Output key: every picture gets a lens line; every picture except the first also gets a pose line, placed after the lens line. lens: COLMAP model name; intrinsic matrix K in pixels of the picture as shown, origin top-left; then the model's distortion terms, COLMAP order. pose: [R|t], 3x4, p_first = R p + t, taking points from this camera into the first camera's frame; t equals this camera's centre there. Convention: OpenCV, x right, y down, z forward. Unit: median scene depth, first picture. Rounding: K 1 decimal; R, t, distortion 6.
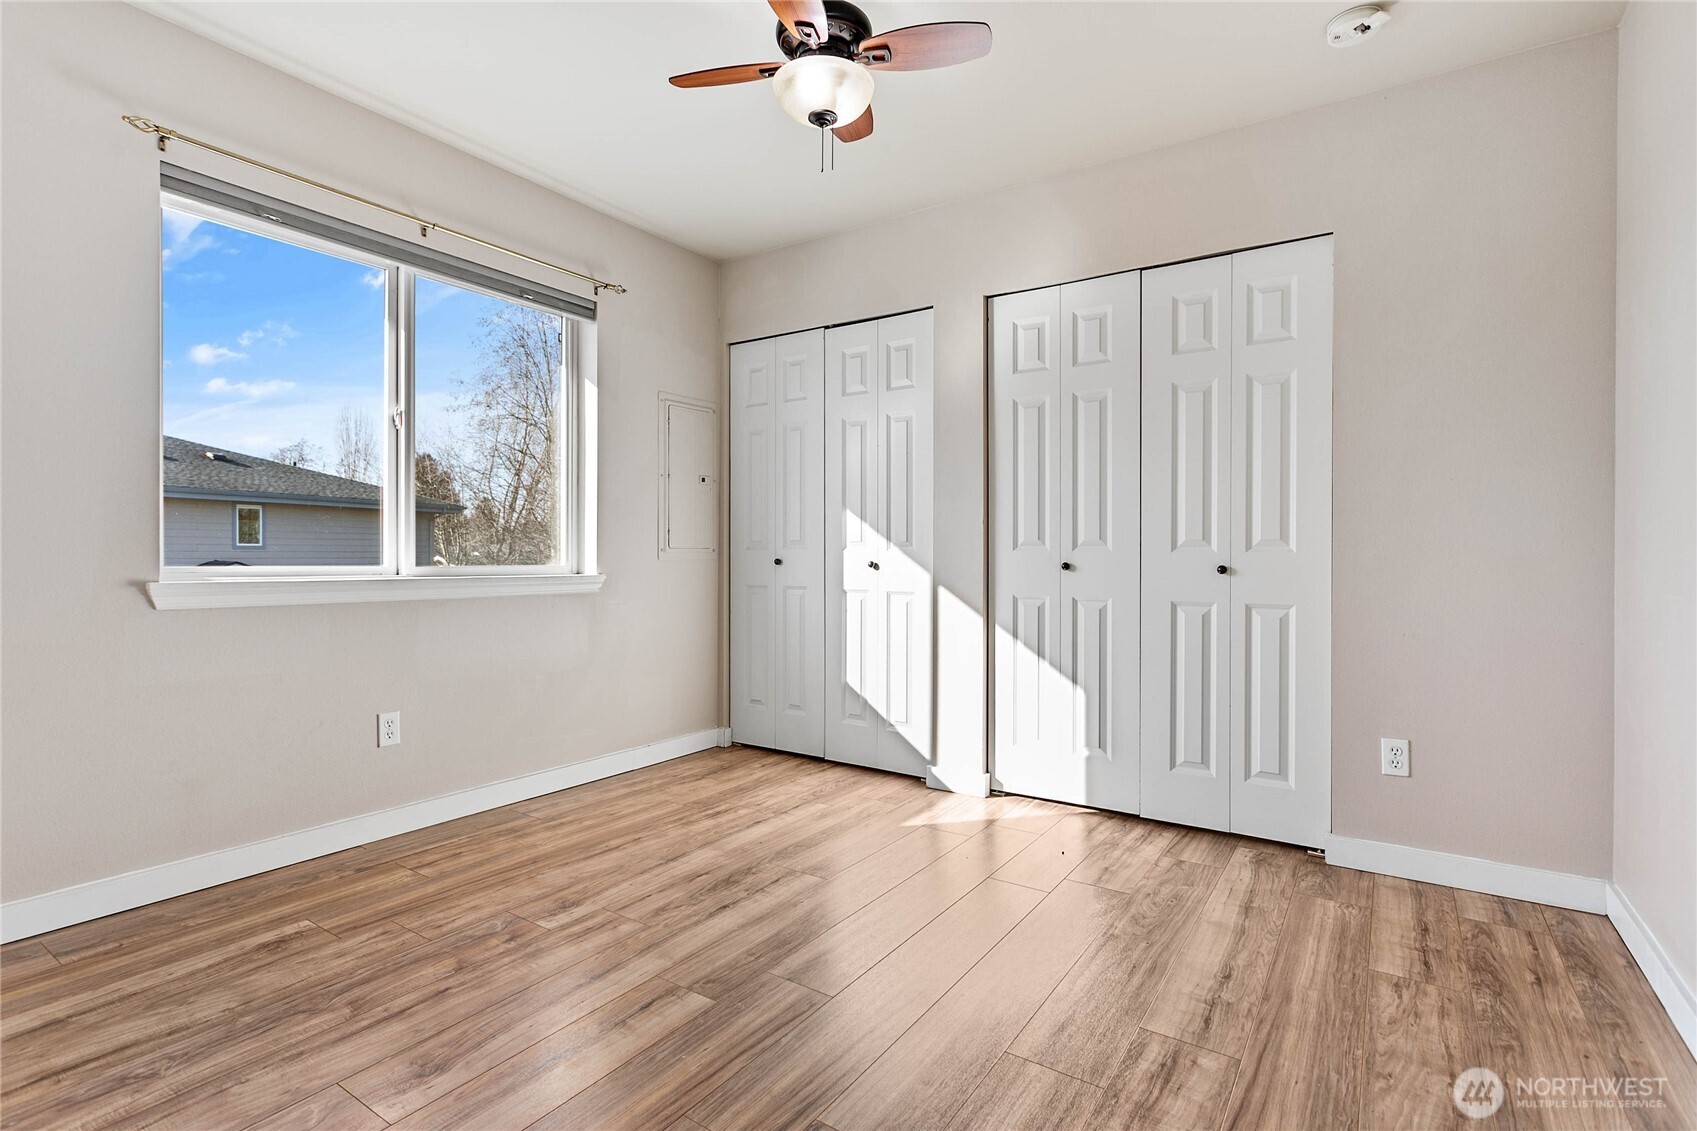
lens RADIAL K [[814.3, 0, 847.2], [0, 814.3, 558.4], [0, 0, 1]] dist [-0.002928, 0.002815]
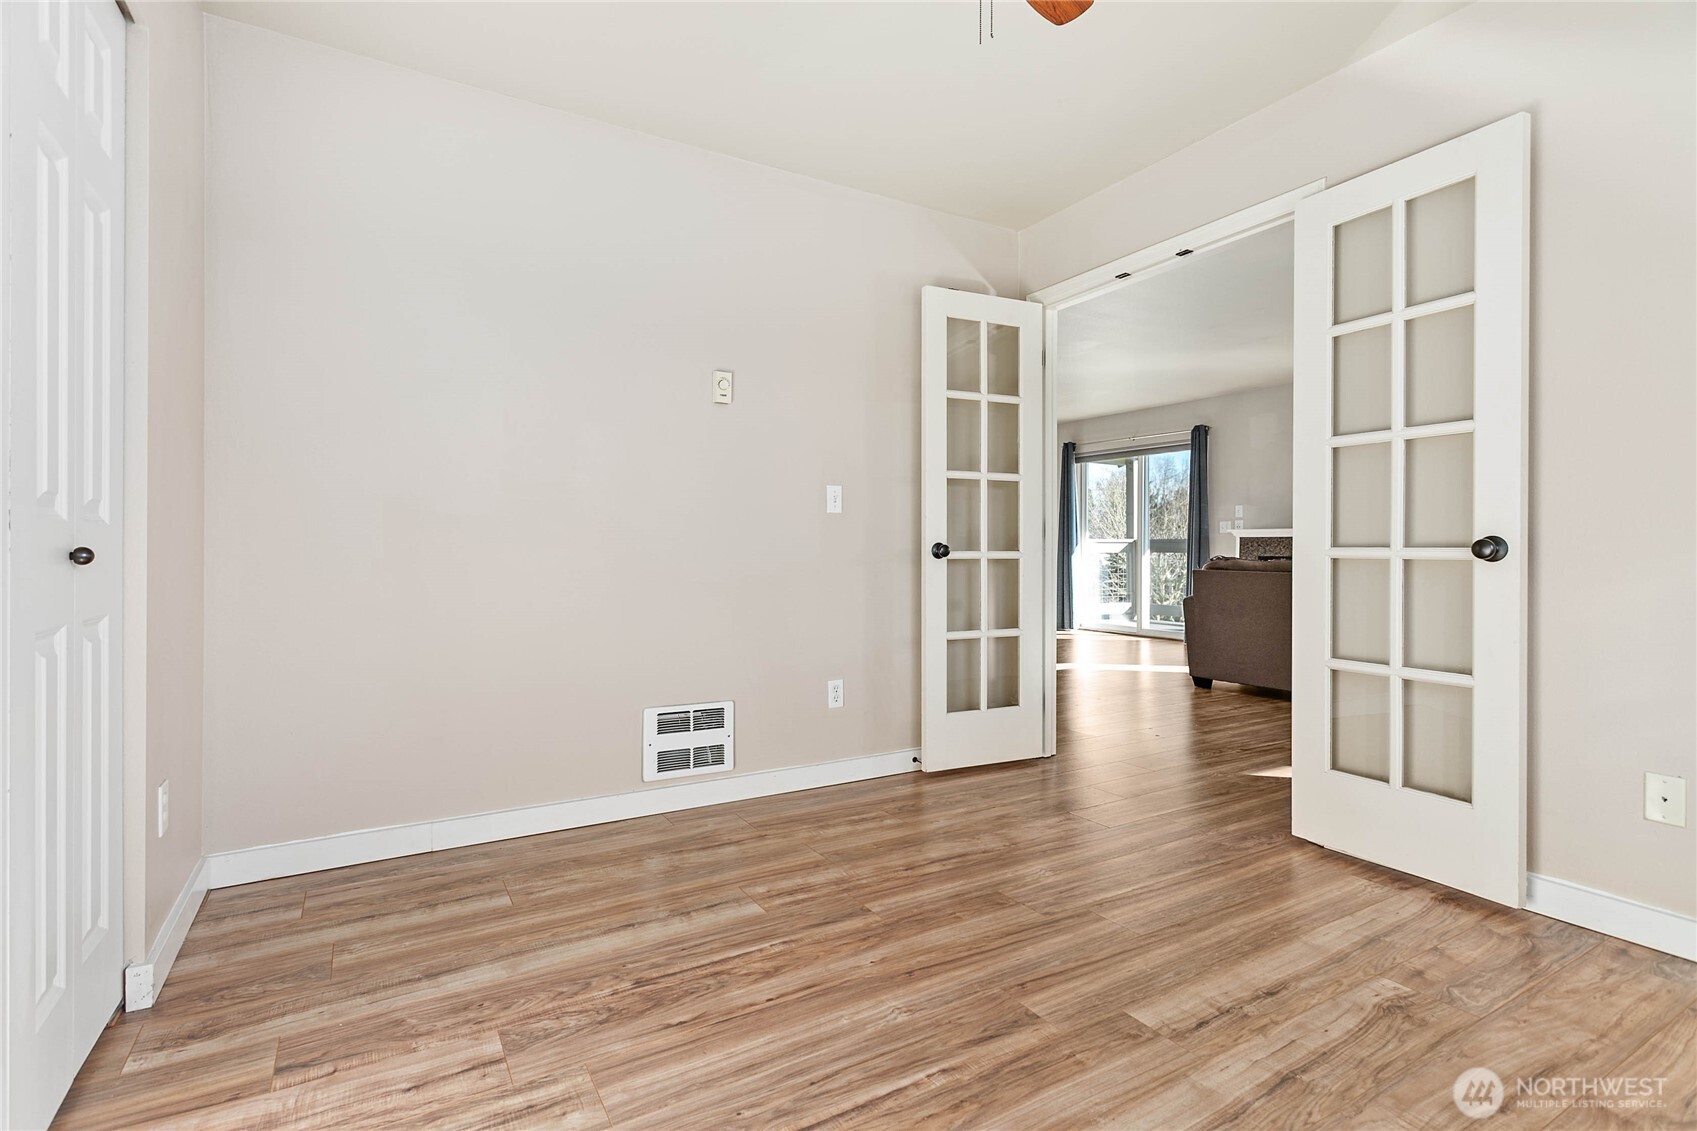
lens RADIAL K [[814.3, 0, 838.5], [0, 814.3, 560.8], [0, 0, 1]] dist [-0.002928, 0.002815]
pose [[-0.900371, -0.010597, 0.434993, -0.243480], [-0.003935, 0.999861, 0.016213, 0.010932], [-0.435104, 0.012886, -0.900288, 1.800094]]
